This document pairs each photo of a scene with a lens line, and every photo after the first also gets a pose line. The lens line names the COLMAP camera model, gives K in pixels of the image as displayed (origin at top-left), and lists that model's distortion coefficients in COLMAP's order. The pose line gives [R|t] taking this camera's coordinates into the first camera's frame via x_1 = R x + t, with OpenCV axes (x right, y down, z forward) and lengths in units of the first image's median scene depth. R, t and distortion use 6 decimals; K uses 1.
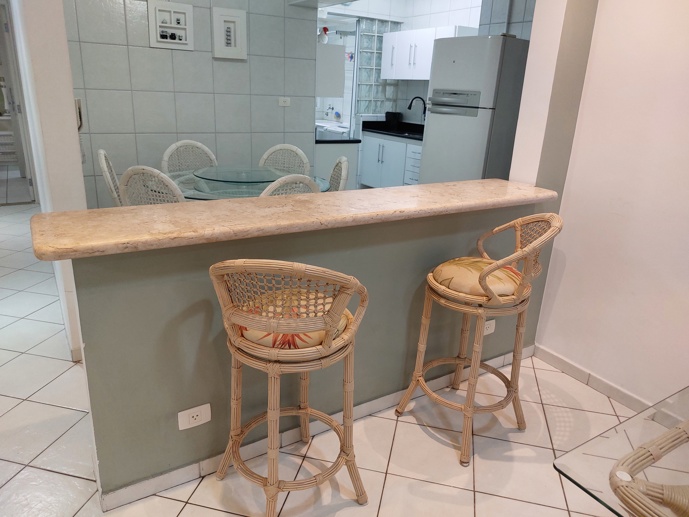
lens RADIAL K [[503.6, 0, 344.5], [0, 503.6, 258.5], [0, 0, 1]] dist [0.061291, -0.100686]
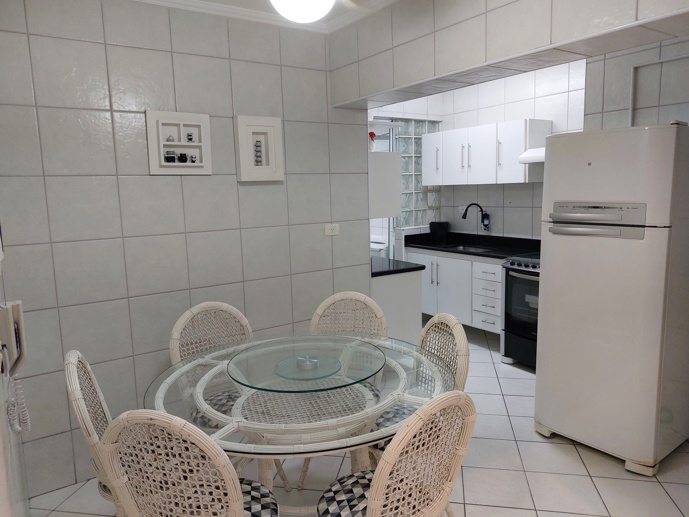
lens RADIAL K [[503.6, 0, 344.5], [0, 503.6, 258.5], [0, 0, 1]] dist [0.061291, -0.100686]
pose [[0.996787, -0.074938, 0.028282, -0.135456], [0.078827, 0.980423, -0.180435, -0.146333], [-0.014207, 0.182085, 0.983180, 0.311152]]
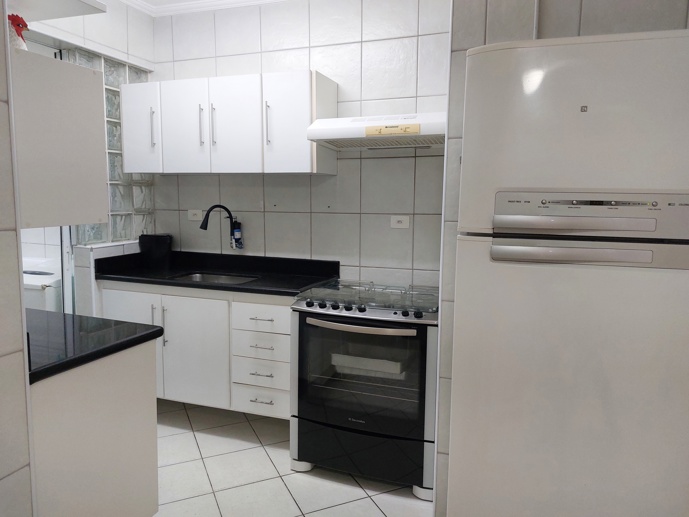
lens RADIAL K [[506.1, 0, 346.5], [0, 506.1, 255.7], [0, 0, 1]] dist [0.070235, -0.082372]
pose [[0.792127, -0.103000, 0.601603, -0.096798], [0.214175, 0.969889, -0.115949, -0.265064], [-0.571545, 0.220694, 0.790335, 0.771939]]
